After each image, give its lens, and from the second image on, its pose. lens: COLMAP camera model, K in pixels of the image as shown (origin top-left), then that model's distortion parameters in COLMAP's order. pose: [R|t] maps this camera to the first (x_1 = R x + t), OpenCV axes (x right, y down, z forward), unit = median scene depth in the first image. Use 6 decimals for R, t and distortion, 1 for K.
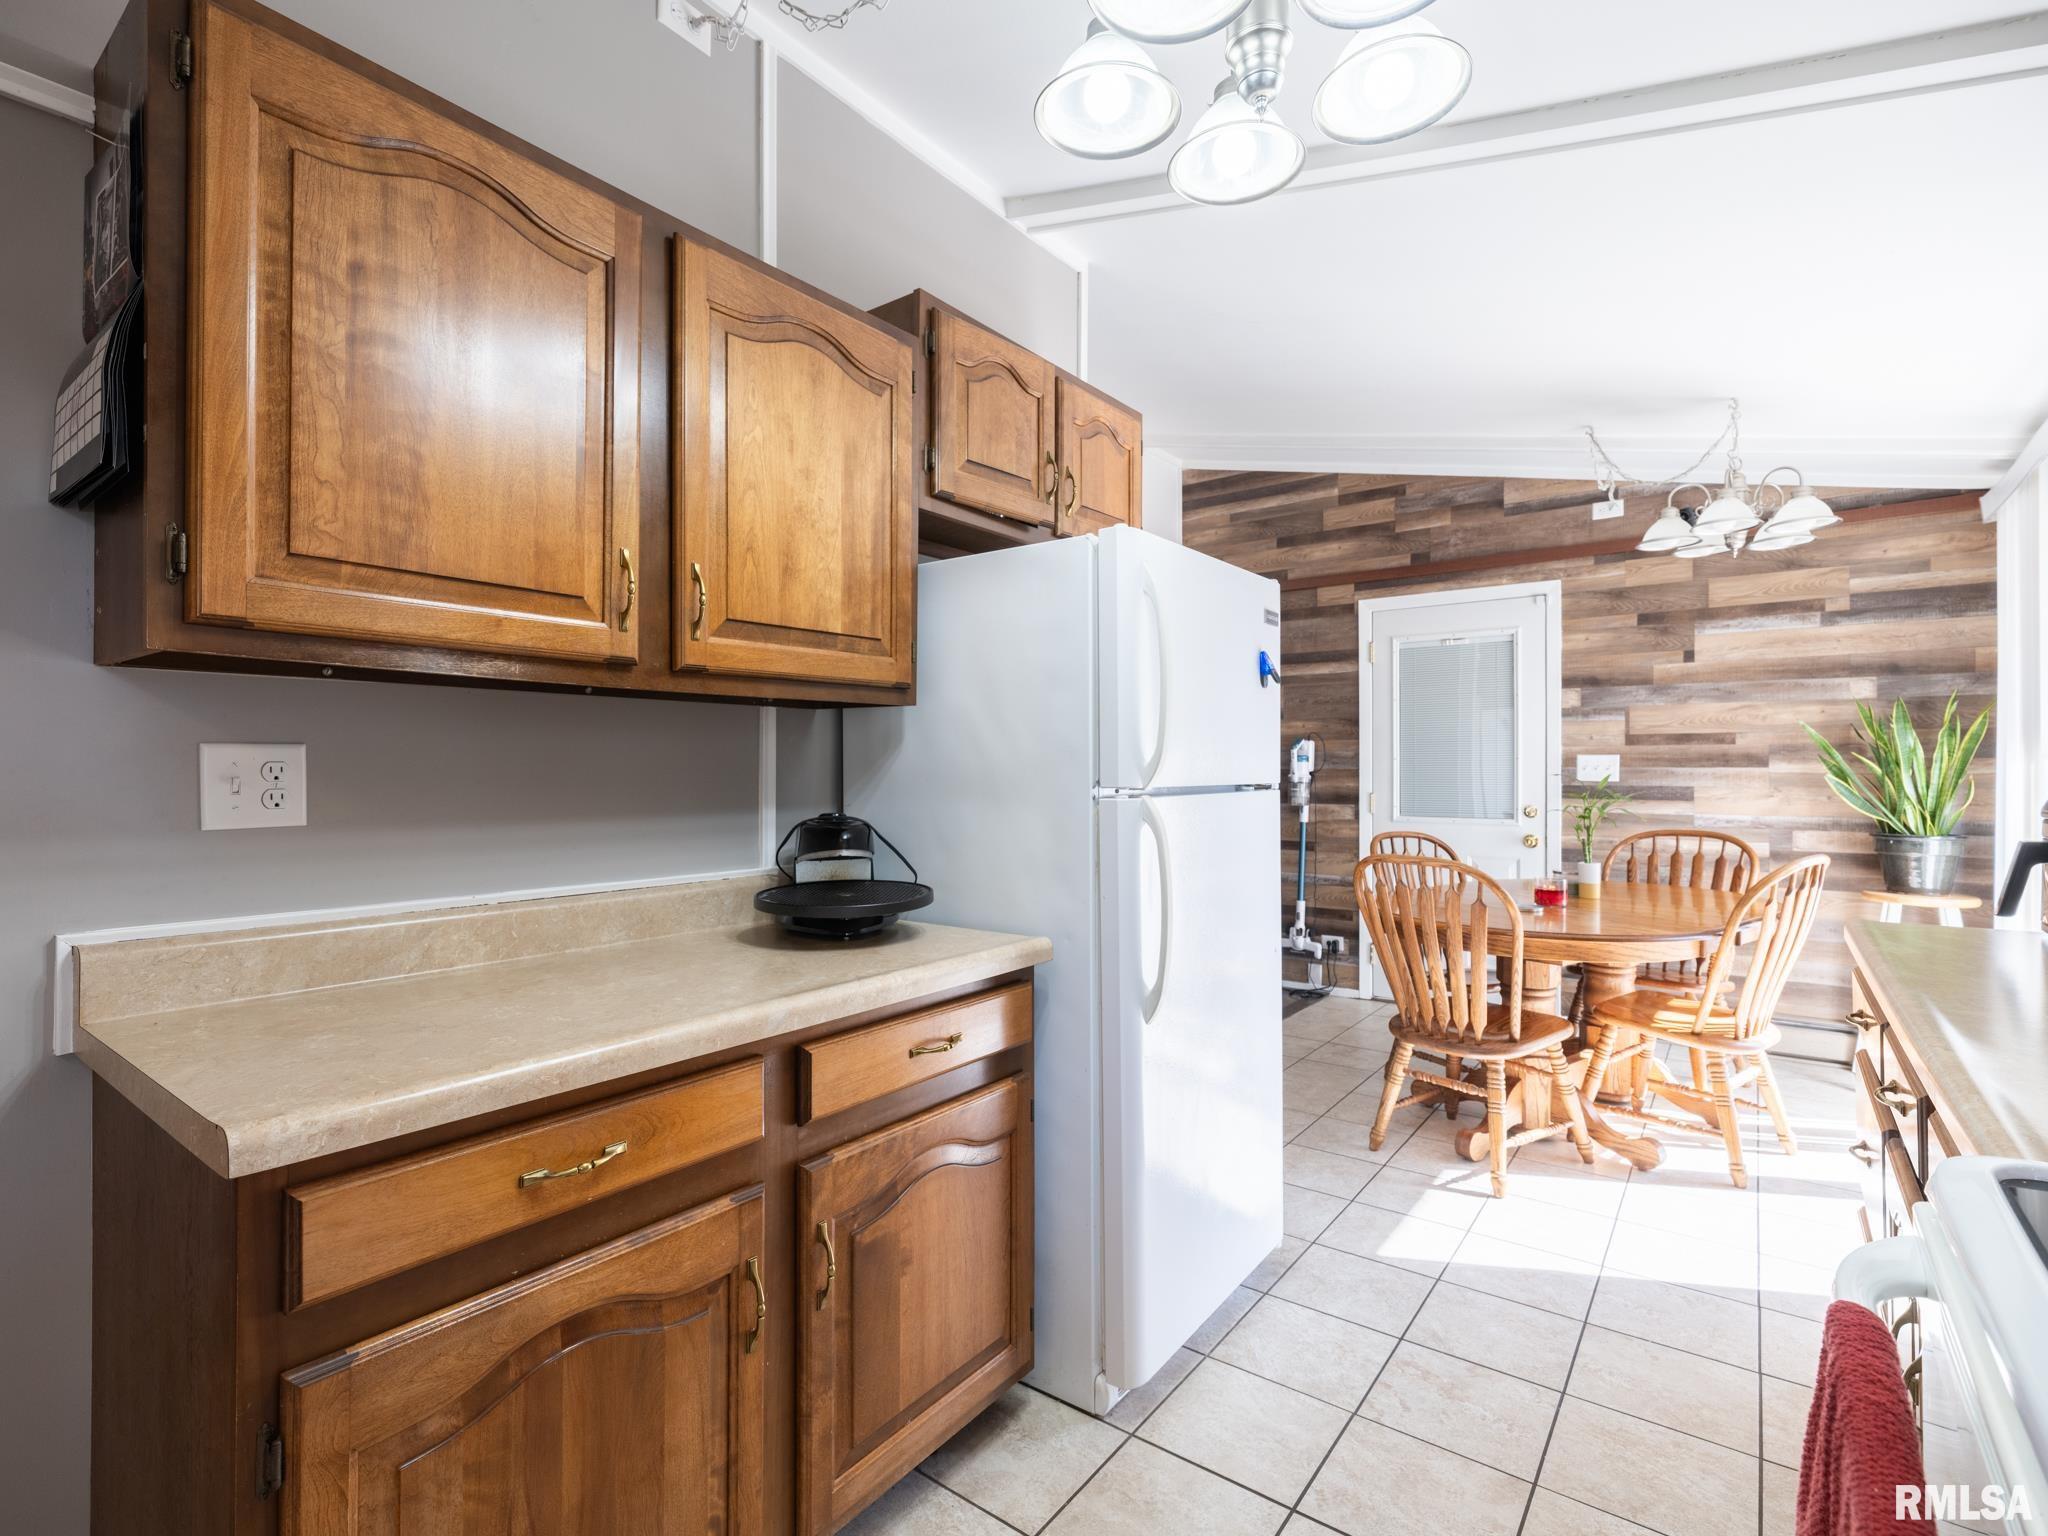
lens RADIAL K [[973.0, 0, 1026.7], [0, 973.0, 765.9], [0, 0, 1]] dist [0.000576, 0.000456]
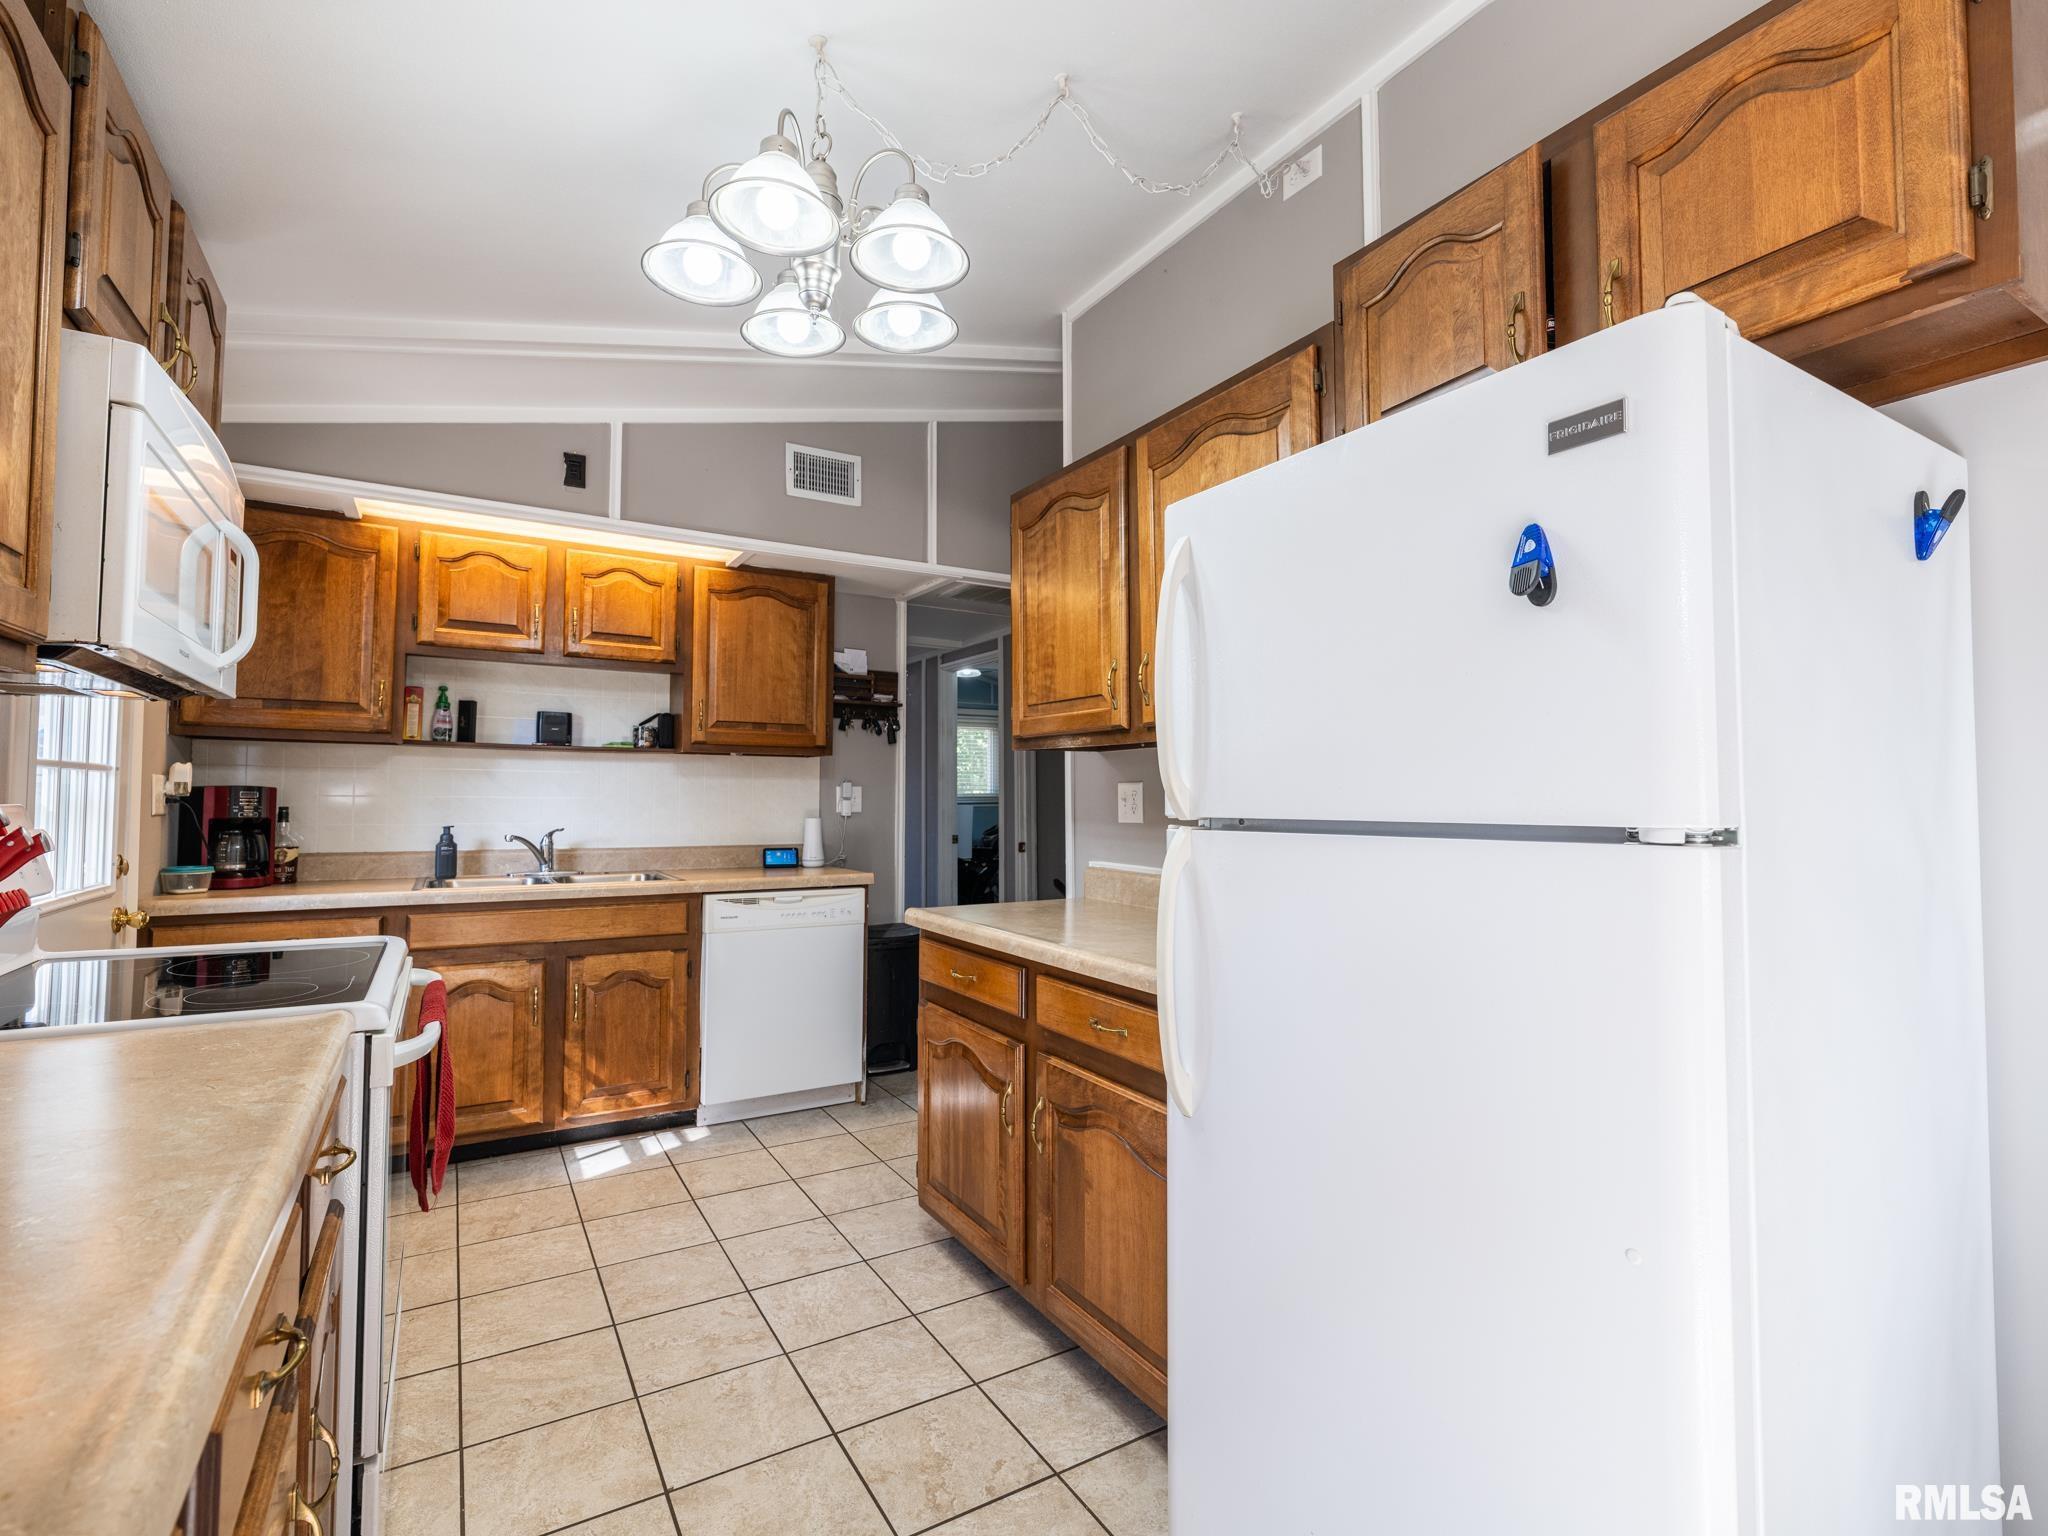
lens RADIAL K [[973.8, 0, 984.2], [0, 973.8, 765.3], [0, 0, 1]] dist [0.011331, 0.004257]
pose [[-0.412519, -0.028319, -0.910509, 0.585157], [0.004314, 0.999445, -0.033040, 0.003281], [0.910939, -0.017558, -0.412167, 0.744246]]
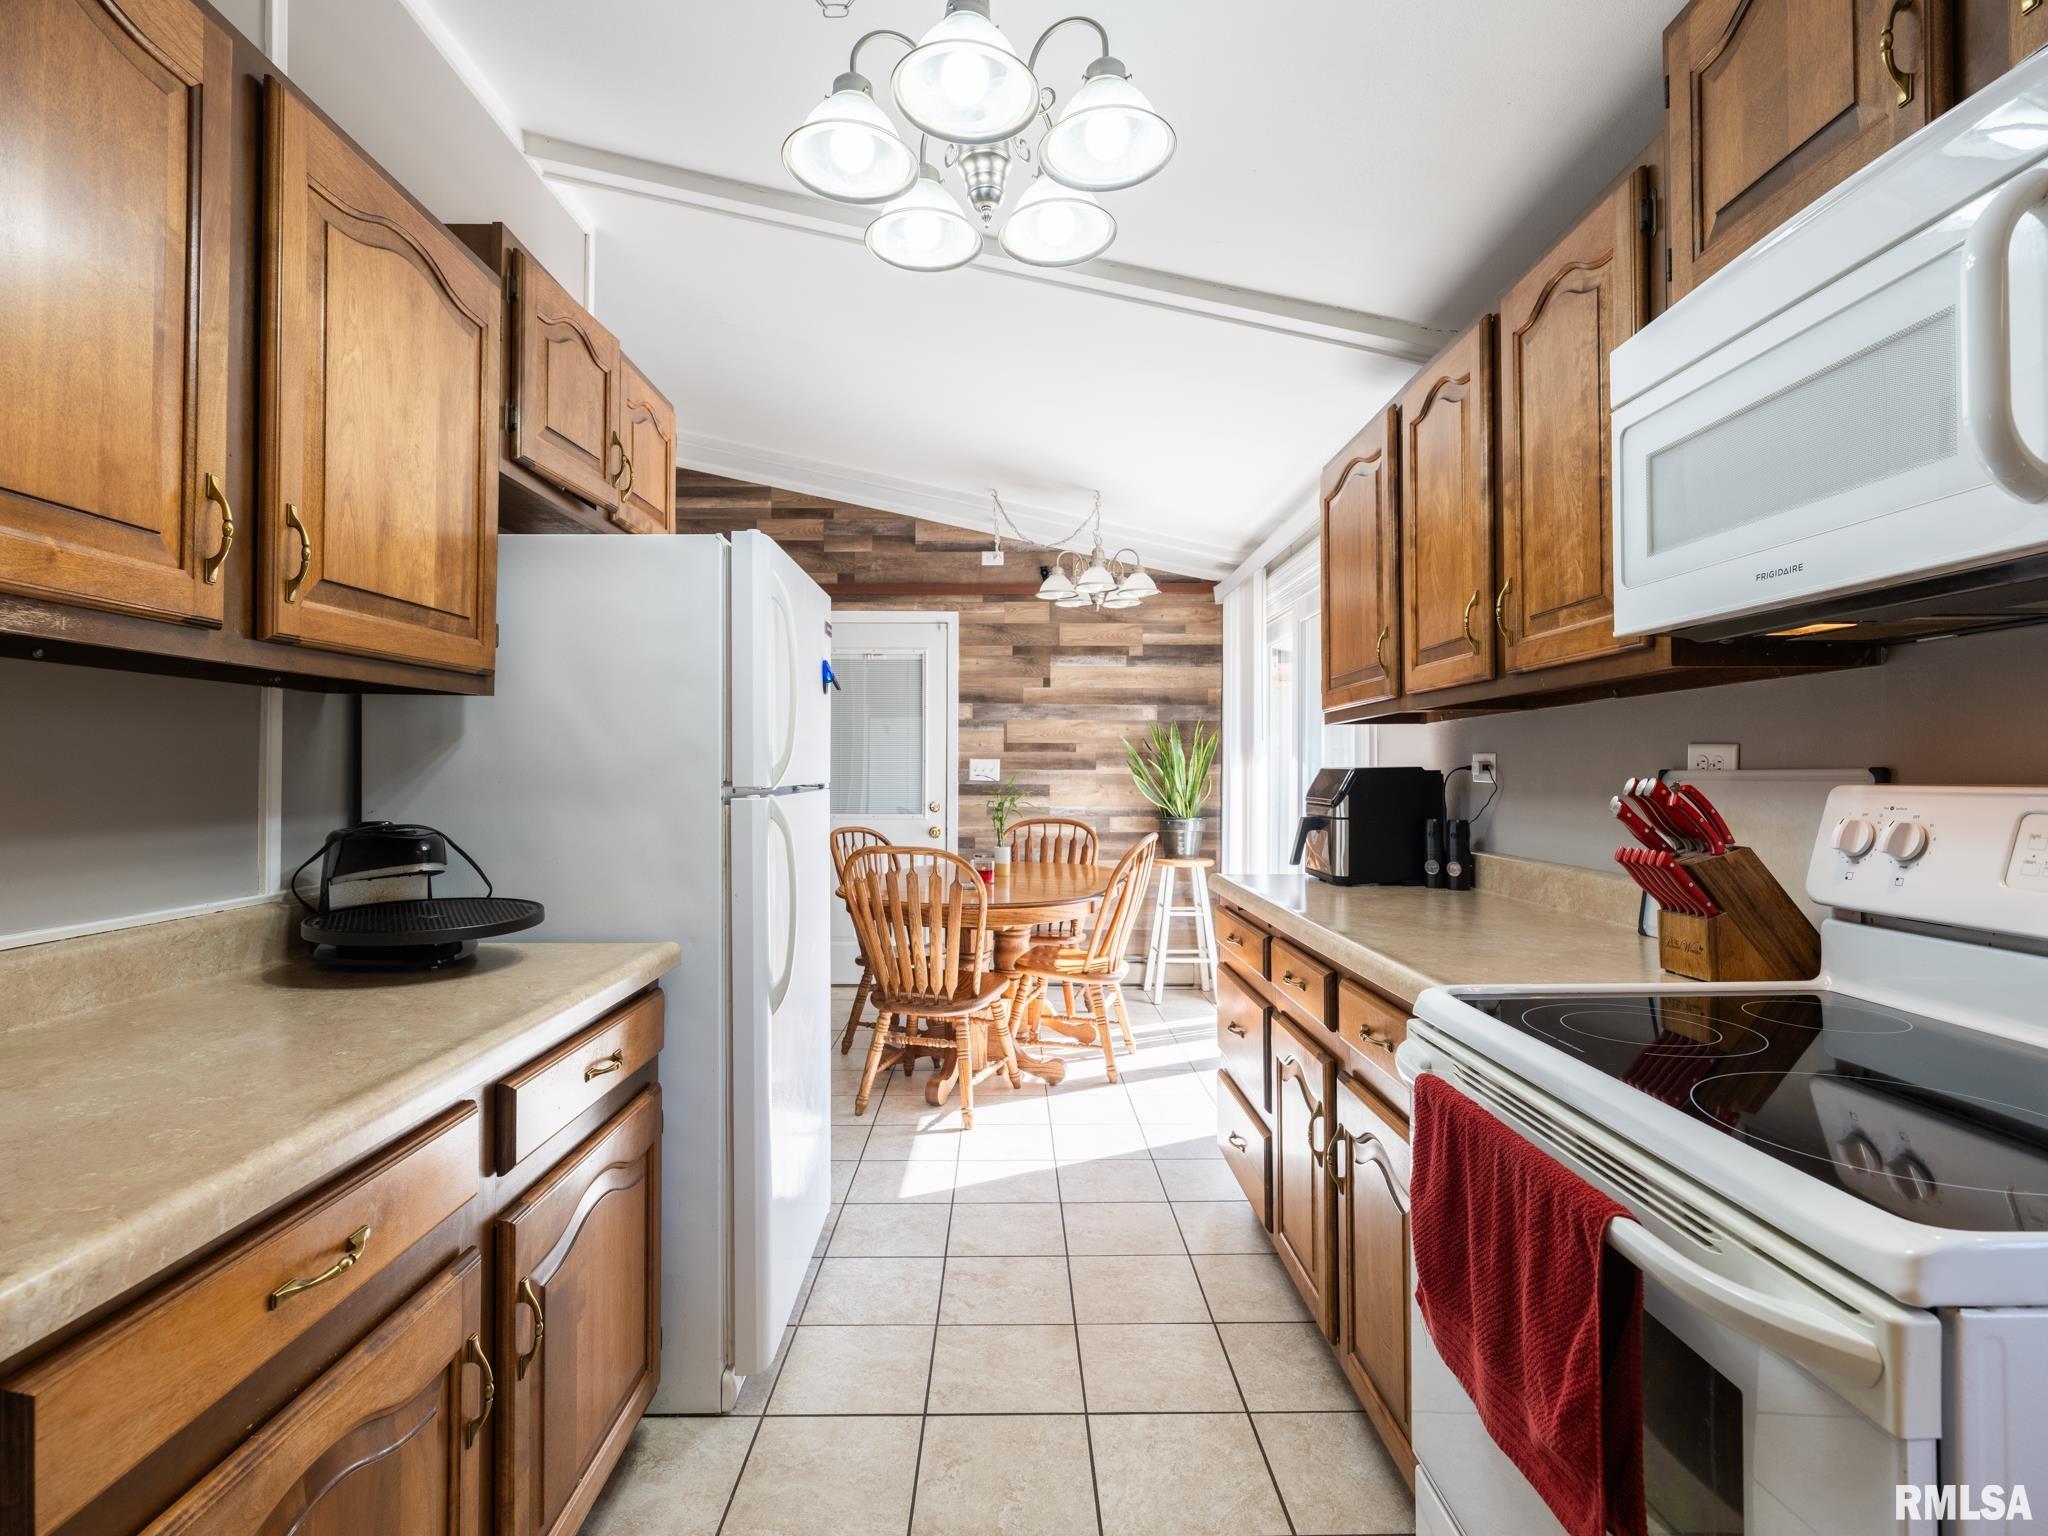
lens RADIAL K [[973.0, 0, 1017.9], [0, 973.0, 765.4], [0, 0, 1]] dist [0.000576, 0.000456]
pose [[0.796502, 0.006699, 0.604598, -0.186095], [-0.005983, 0.999977, -0.003198, 0.000458], [-0.604606, -0.001070, 0.796524, 0.010557]]
